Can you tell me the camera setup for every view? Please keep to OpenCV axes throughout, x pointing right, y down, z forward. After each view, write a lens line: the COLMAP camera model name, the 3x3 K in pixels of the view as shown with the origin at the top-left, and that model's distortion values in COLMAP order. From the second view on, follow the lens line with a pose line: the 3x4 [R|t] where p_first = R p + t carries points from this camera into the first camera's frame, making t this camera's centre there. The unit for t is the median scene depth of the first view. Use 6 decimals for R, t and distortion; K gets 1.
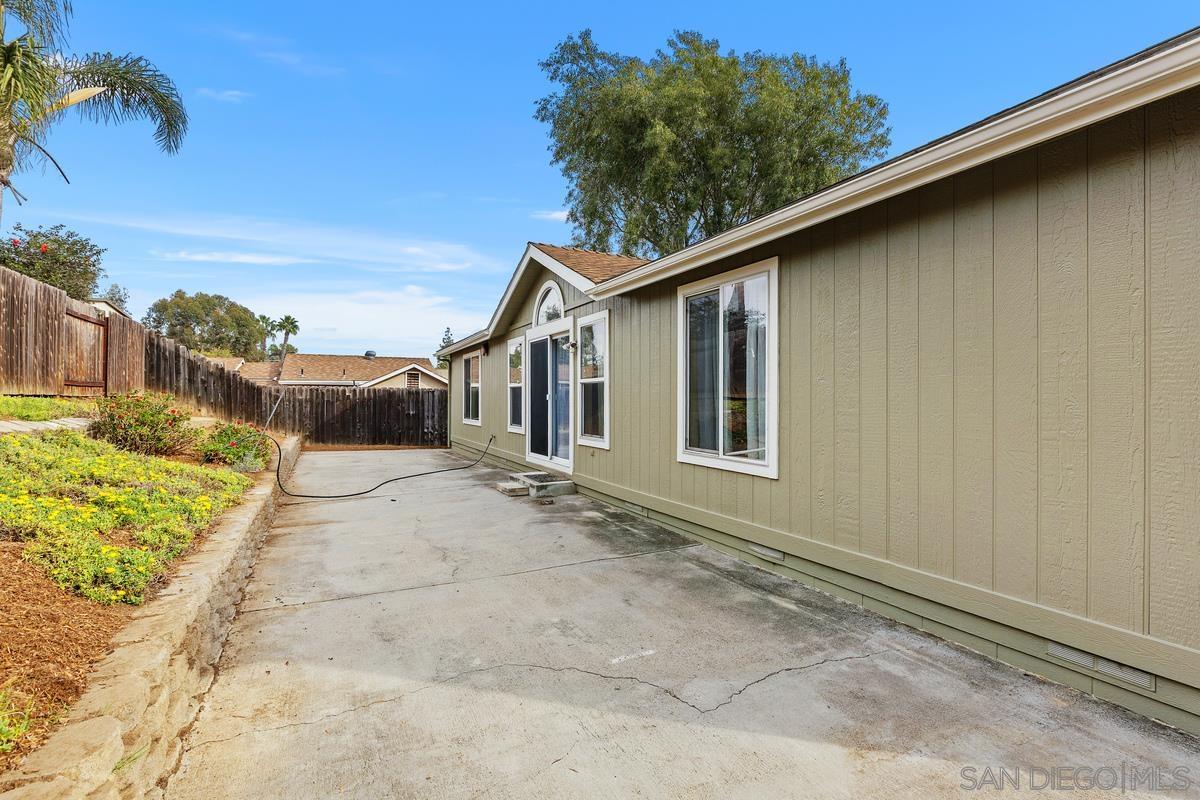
lens RADIAL K [[563.5, 0, 576.9], [0, 563.5, 401.5], [0, 0, 1]] dist [-0.000744, 0.000004]
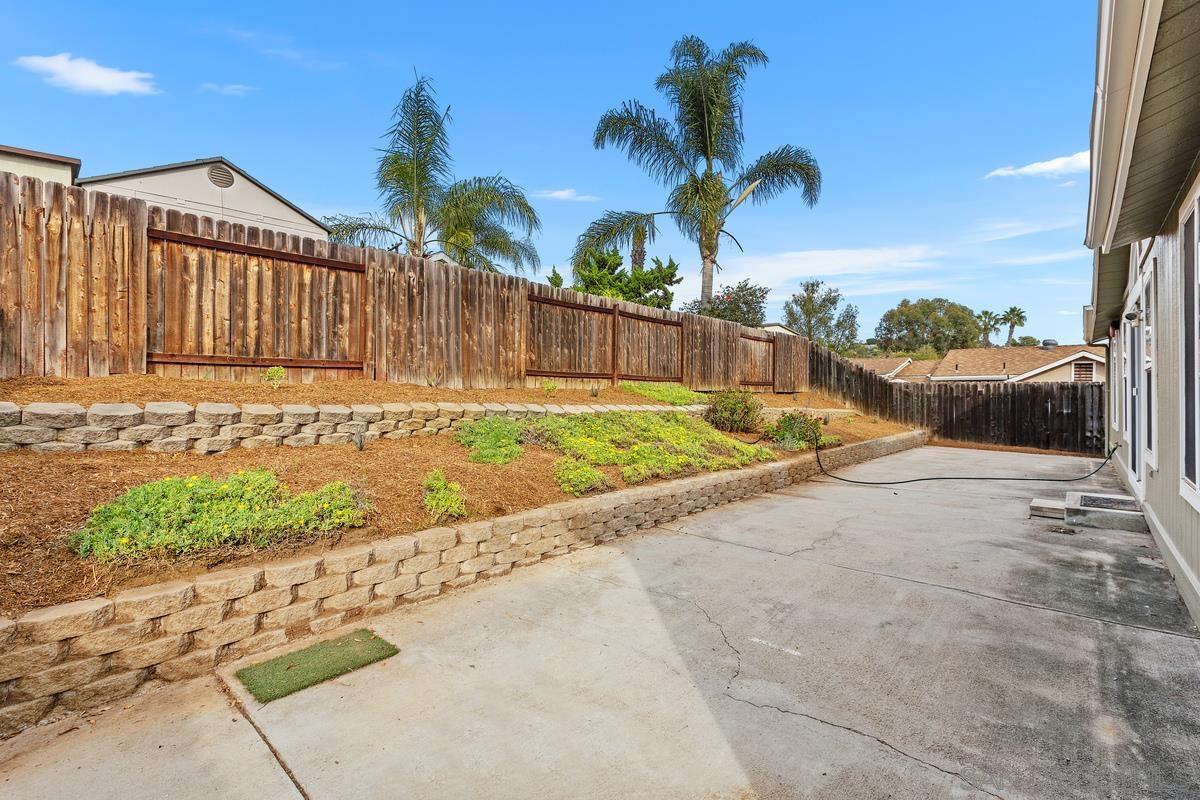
lens RADIAL K [[538.3, 0, 600.4], [0, 538.3, 385.3], [0, 0, 1]] dist [-0.002327, 0.000016]
pose [[0.357880, -0.013503, -0.933670, 0.290088], [-0.008420, 0.999808, -0.017687, 0.001747], [0.933730, 0.014191, 0.357697, 0.116198]]
